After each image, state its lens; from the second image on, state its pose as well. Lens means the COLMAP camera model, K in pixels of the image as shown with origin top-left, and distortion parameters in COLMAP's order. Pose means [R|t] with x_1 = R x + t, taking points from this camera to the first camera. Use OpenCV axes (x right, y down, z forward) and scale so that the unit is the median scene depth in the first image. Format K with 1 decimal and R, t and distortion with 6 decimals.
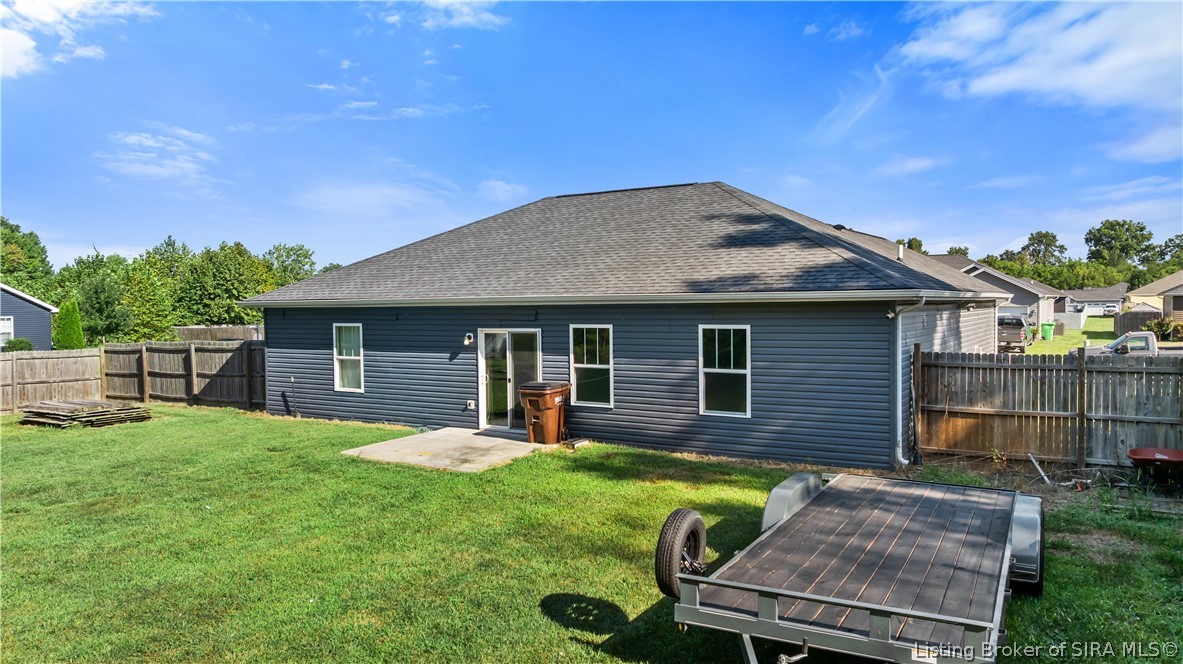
lens RADIAL K [[871.4, 0, 621.7], [0, 871.4, 330.4], [0, 0, 1]] dist [-0.030079, 0.000769]
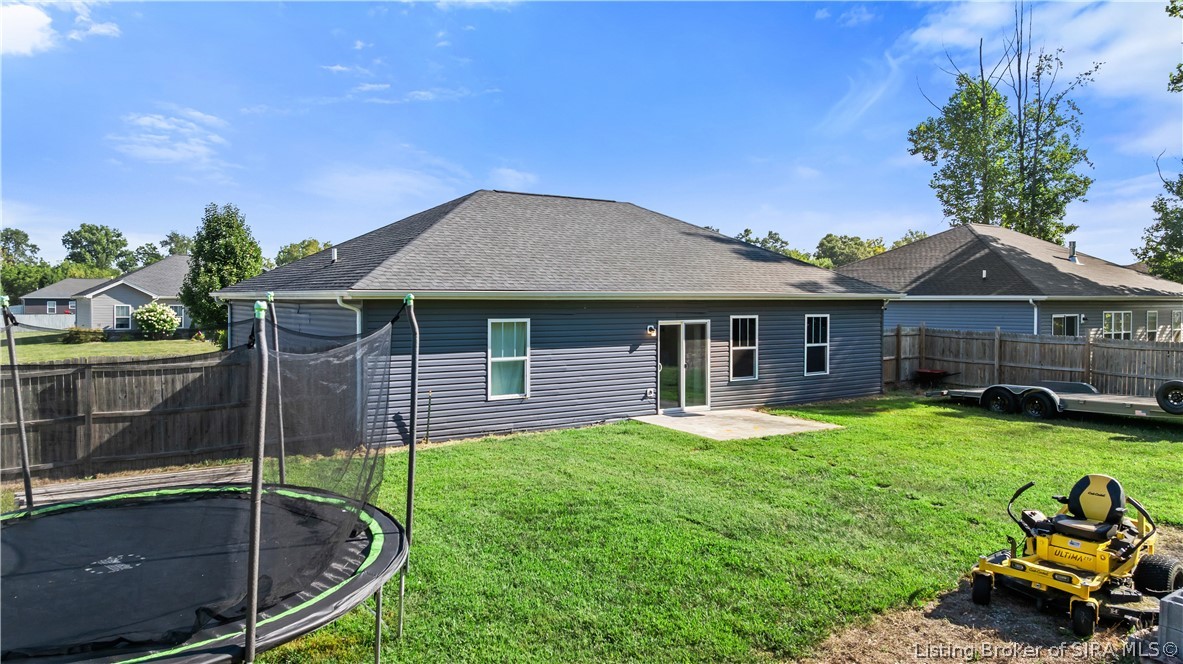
lens RADIAL K [[802.0, 0, 591.5], [0, 802.0, 332.0], [0, 0, 1]] dist [0.001469, 0.000161]
pose [[0.409005, -0.025763, 0.912168, -1.103928], [0.023051, 0.999574, 0.017896, -0.007956], [-0.912241, 0.013707, 0.409425, 0.669857]]
